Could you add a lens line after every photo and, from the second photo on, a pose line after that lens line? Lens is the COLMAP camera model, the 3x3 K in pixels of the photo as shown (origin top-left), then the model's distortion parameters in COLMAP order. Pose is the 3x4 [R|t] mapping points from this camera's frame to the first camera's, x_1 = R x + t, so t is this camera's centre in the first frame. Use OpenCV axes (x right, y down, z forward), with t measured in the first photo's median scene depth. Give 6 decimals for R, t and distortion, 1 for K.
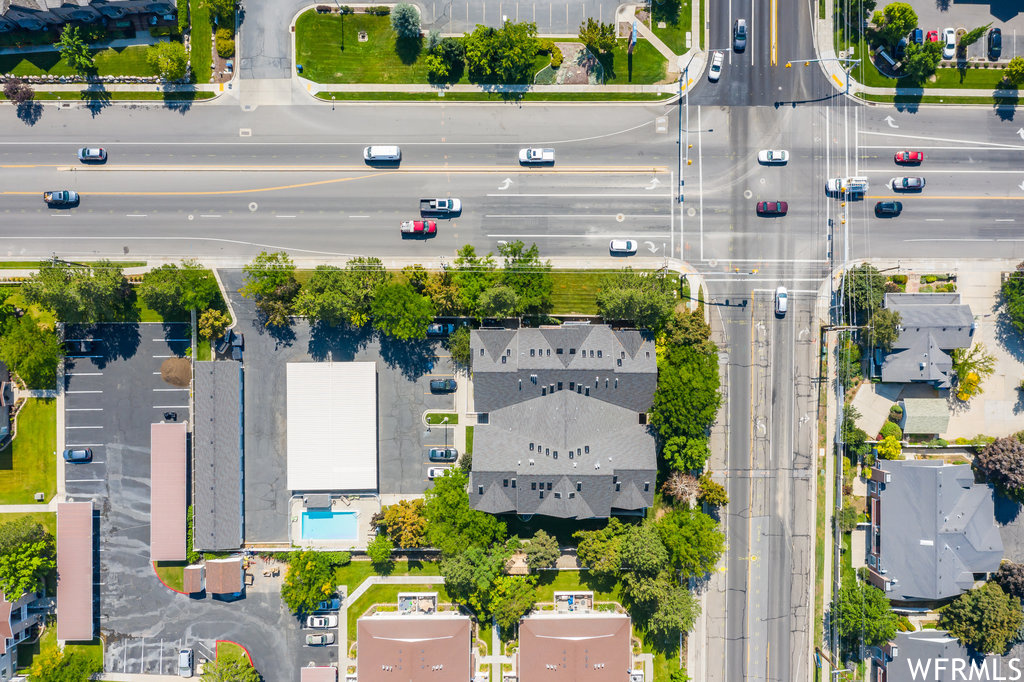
lens RADIAL K [[815.6, 0, 512.0], [0, 815.6, 341.0], [0, 0, 1]] dist [-0.004986, -0.003891]
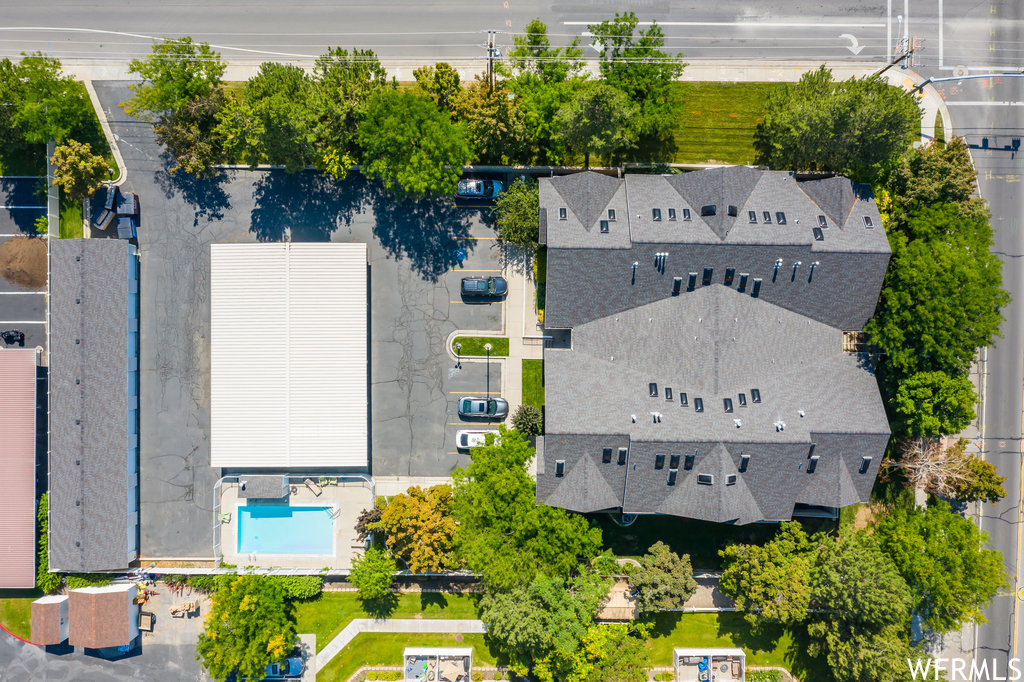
lens RADIAL K [[796.5, 0, 479.8], [0, 796.5, 337.6], [0, 0, 1]] dist [-0.009480, -0.001735]
pose [[0.999659, 0.004112, -0.025805, -0.073765], [-0.004153, 0.999990, -0.001530, 0.091920], [0.025798, 0.001636, 0.999666, 0.447326]]
